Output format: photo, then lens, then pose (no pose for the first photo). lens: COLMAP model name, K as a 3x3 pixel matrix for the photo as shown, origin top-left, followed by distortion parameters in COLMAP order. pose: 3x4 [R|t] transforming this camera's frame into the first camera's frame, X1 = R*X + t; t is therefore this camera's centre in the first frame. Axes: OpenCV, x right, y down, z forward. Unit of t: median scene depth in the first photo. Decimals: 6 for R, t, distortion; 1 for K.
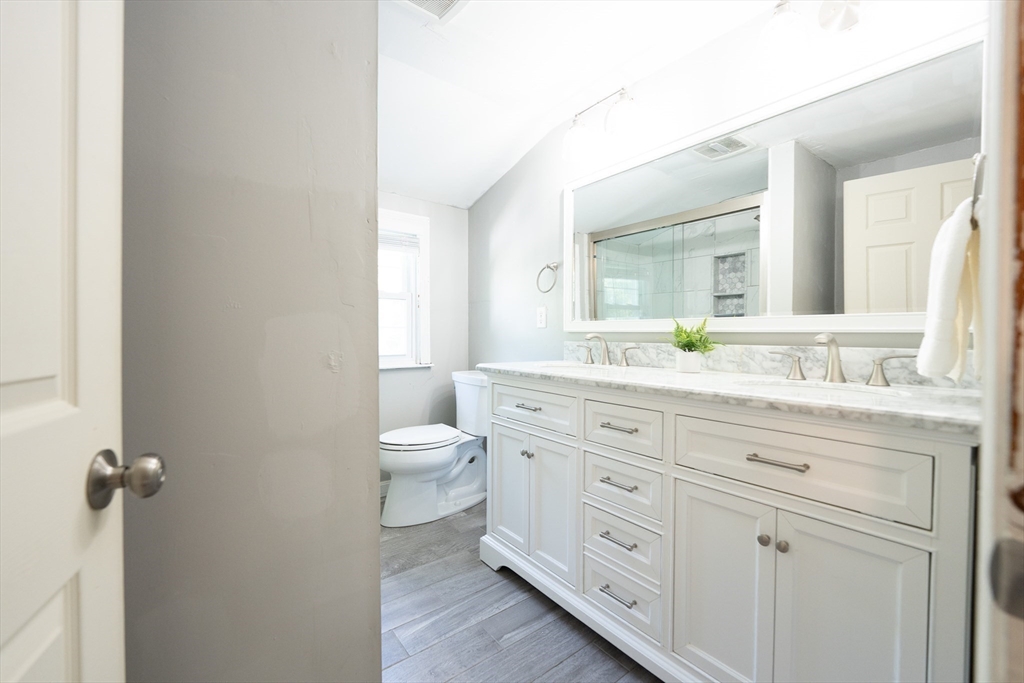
lens RADIAL K [[411.0, 0, 512.0], [0, 411.0, 341.5], [0, 0, 1]] dist [-0.002404, -0.000061]
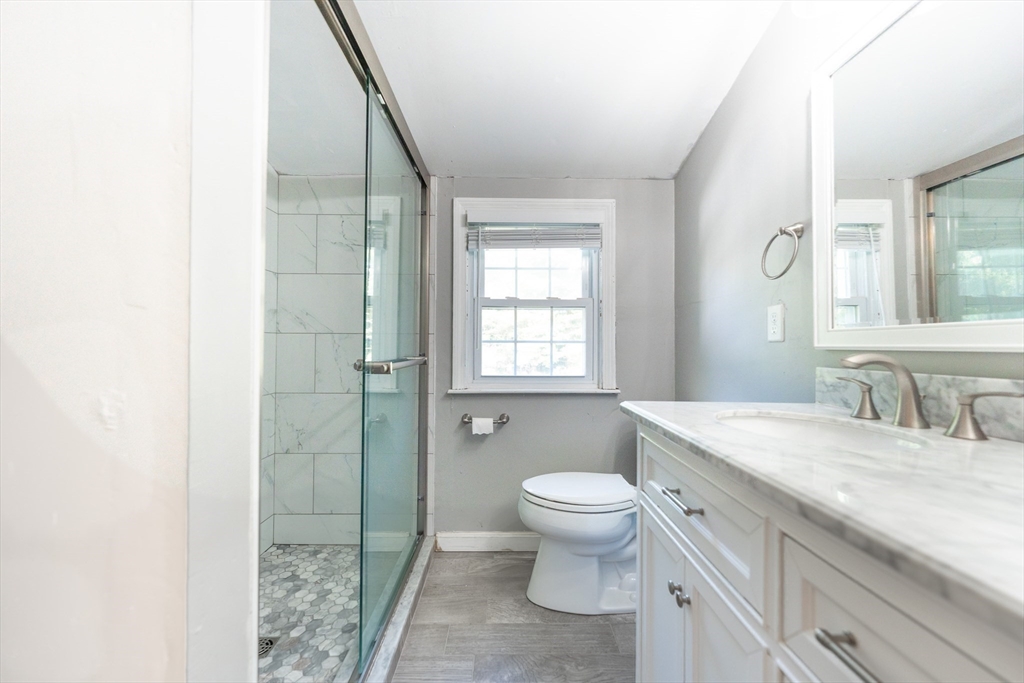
lens RADIAL K [[411.0, 0, 512.0], [0, 411.0, 341.5], [0, 0, 1]] dist [-0.002404, -0.000061]
pose [[0.800424, -0.006841, -0.599395, 0.127920], [-0.012512, 0.999526, -0.028117, -0.013094], [0.599304, 0.030006, 0.799959, 0.339629]]
